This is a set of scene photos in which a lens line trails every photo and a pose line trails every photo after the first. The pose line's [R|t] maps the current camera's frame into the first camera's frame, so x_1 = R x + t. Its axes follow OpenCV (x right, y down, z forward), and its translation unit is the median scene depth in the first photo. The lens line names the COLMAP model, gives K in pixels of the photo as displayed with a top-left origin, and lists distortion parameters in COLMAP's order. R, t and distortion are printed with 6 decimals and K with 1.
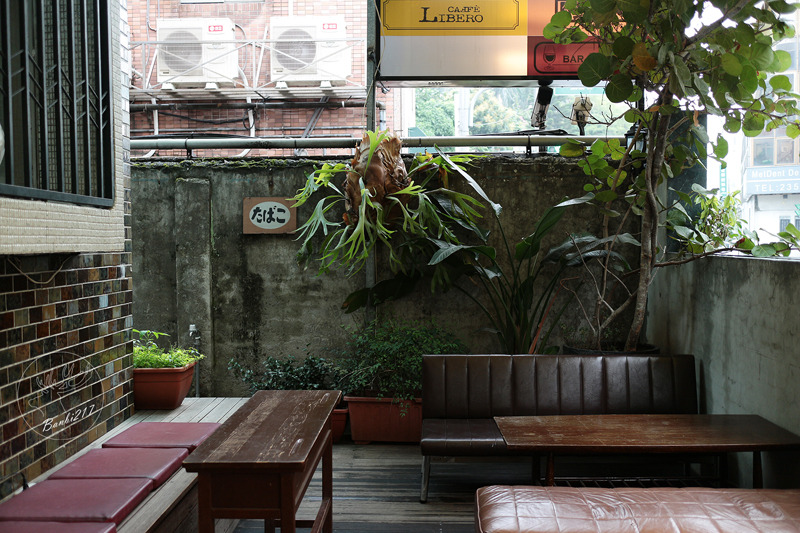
lens RADIAL K [[776.8, 0, 399.3], [0, 776.8, 265.6], [0, 0, 1]] dist [0.008064, 0.000000]
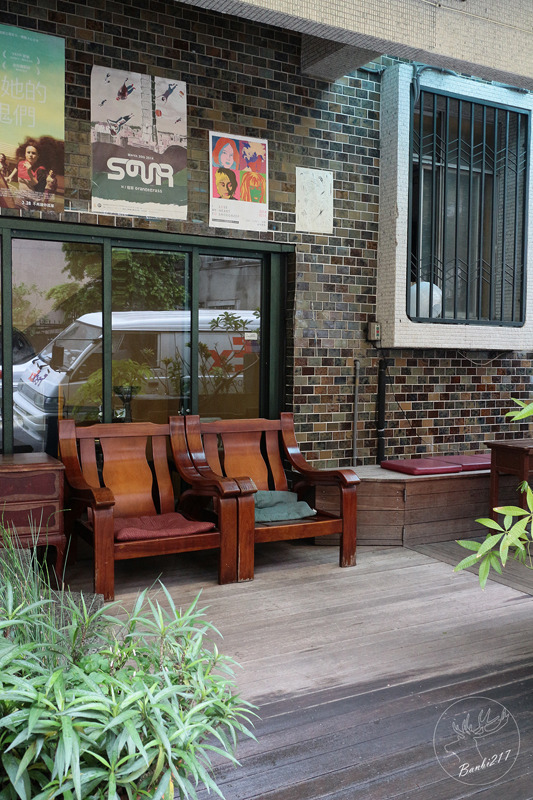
lens RADIAL K [[776.8, 0, 266.6], [0, 776.8, 399.4], [0, 0, 1]] dist [0.008064, 0.000000]
pose [[0.512456, 0.072793, -0.855623, 0.992003], [-0.048739, 0.997260, 0.055651, 0.027568], [0.857329, 0.013184, 0.514600, -0.519777]]
